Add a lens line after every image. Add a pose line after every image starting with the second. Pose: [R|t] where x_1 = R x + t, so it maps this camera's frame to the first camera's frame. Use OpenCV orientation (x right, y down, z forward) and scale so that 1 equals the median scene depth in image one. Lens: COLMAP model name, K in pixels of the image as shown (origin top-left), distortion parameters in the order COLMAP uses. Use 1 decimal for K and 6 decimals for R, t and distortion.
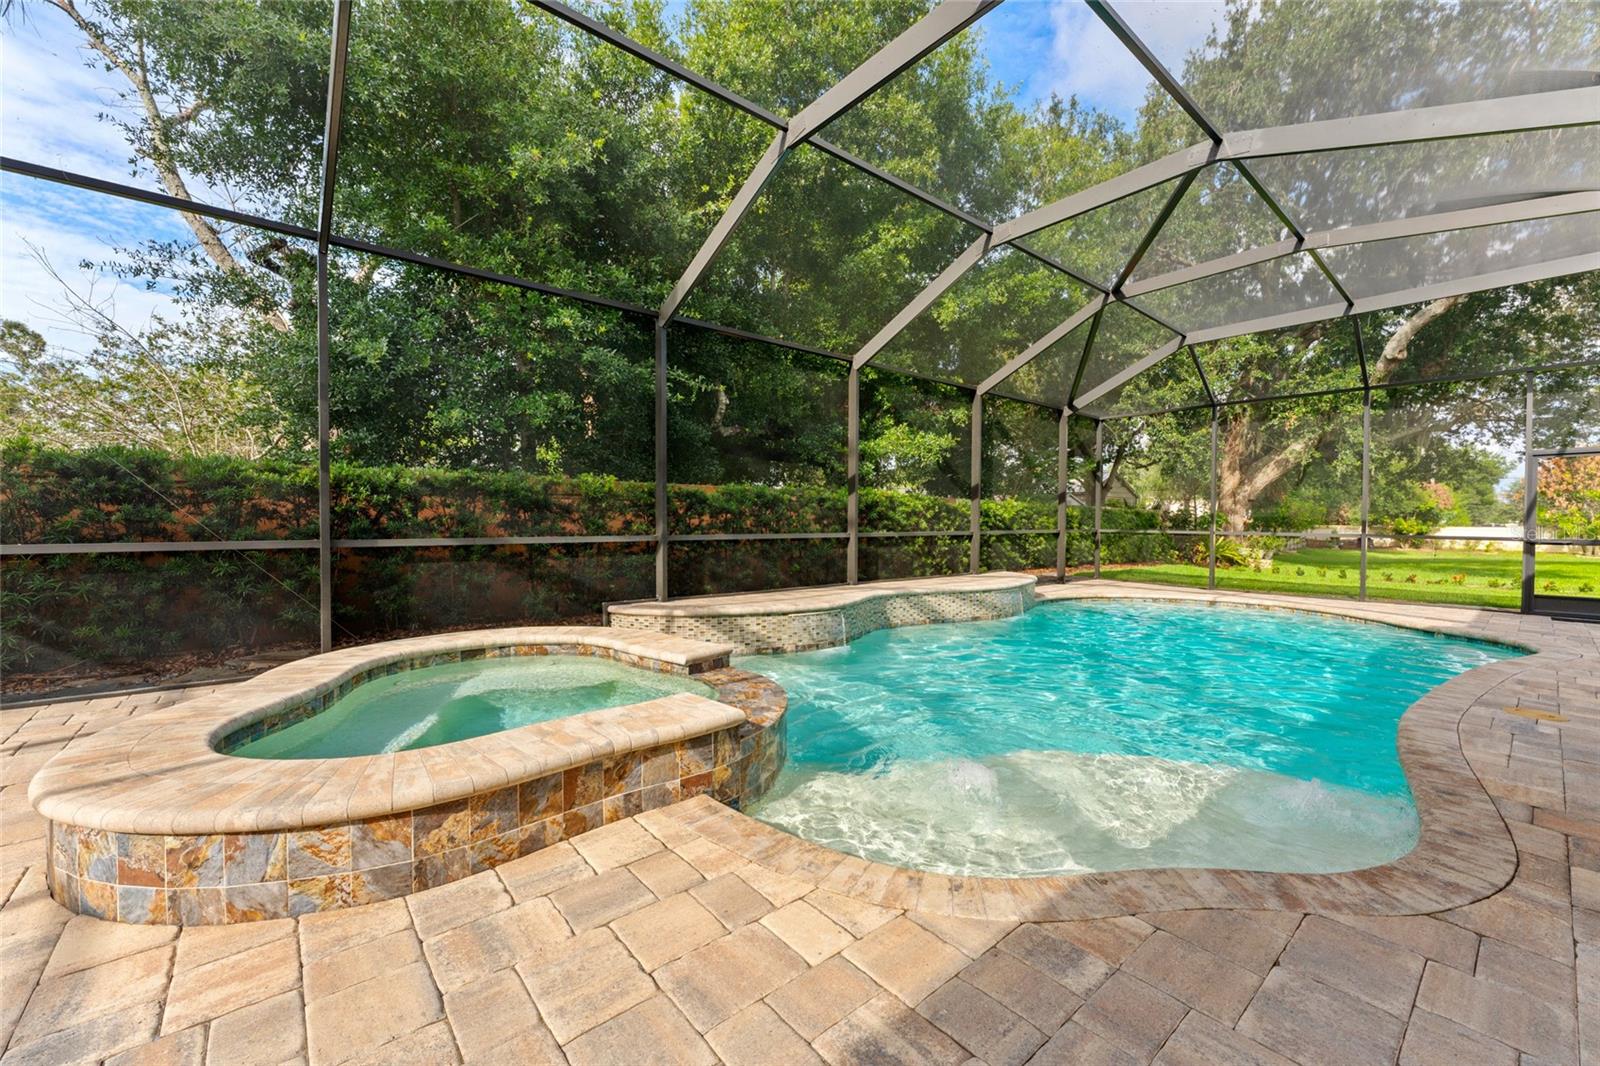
lens RADIAL K [[636.5, 0, 798.2], [0, 636.5, 526.0], [0, 0, 1]] dist [-0.001789, 0.000253]
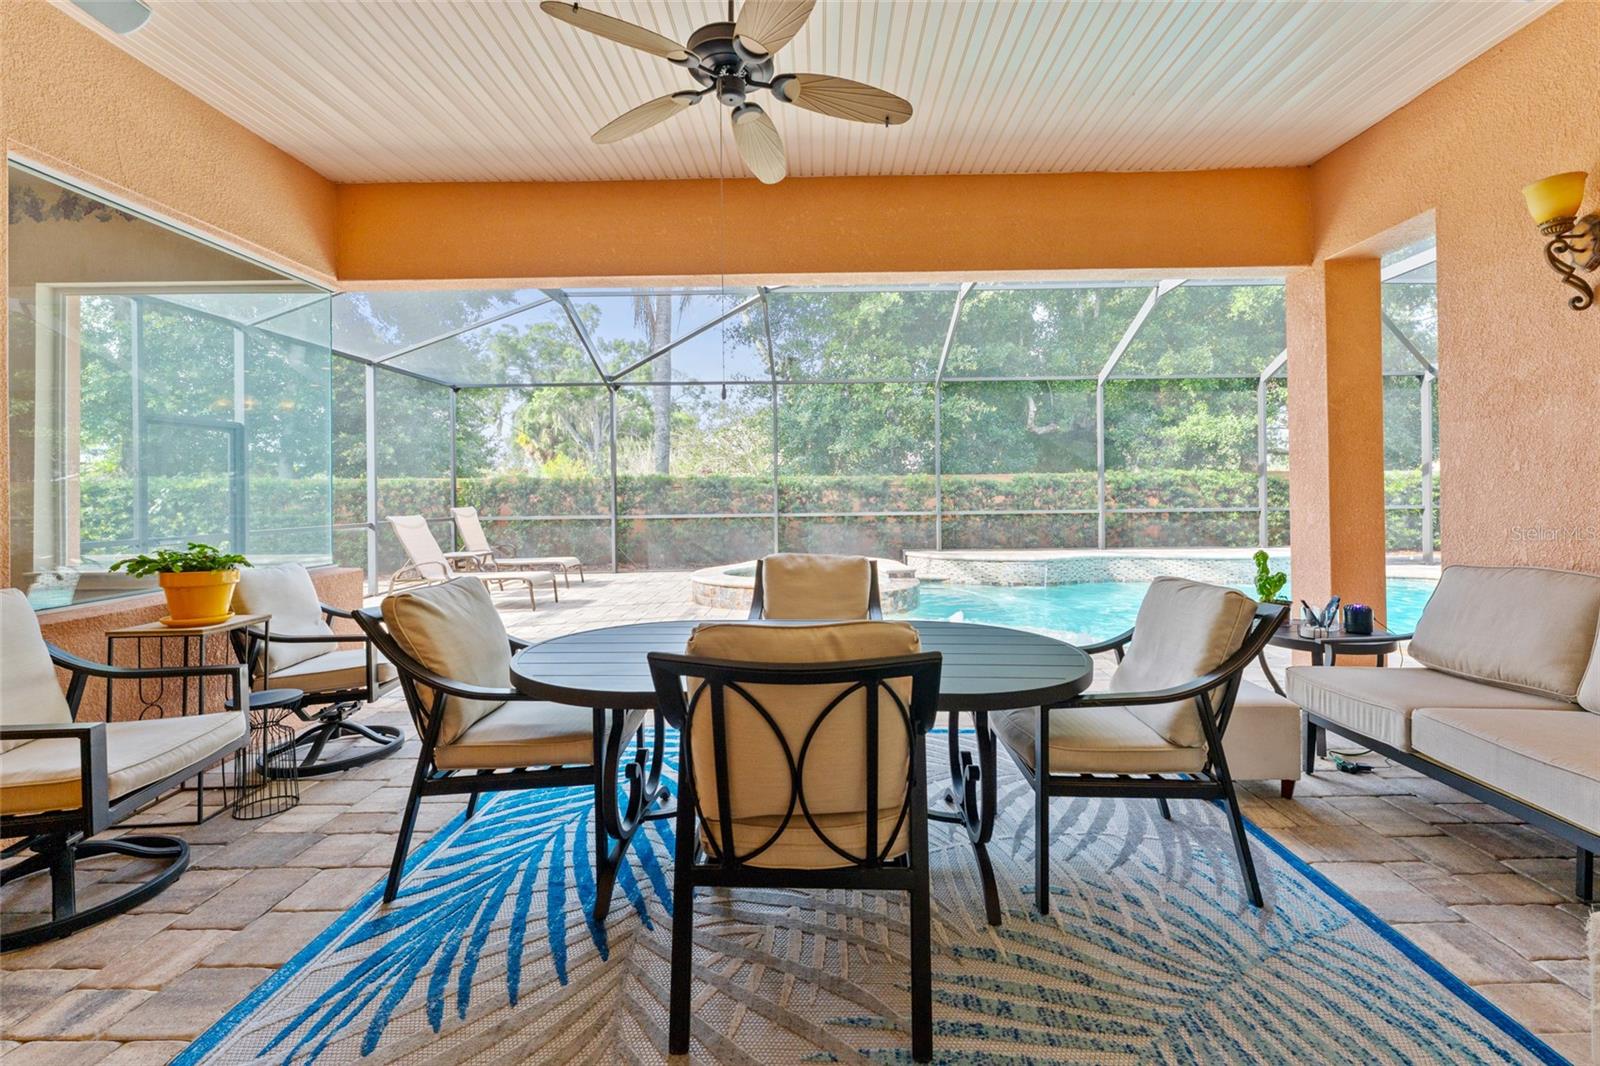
lens RADIAL K [[636.5, 0, 816.4], [0, 636.5, 496.1], [0, 0, 1]] dist [-0.001789, 0.000253]
pose [[0.769299, -0.007104, -0.638850, 0.539144], [0.008489, 0.999964, -0.000898, -0.024006], [0.638833, -0.004732, 0.769331, -0.437390]]
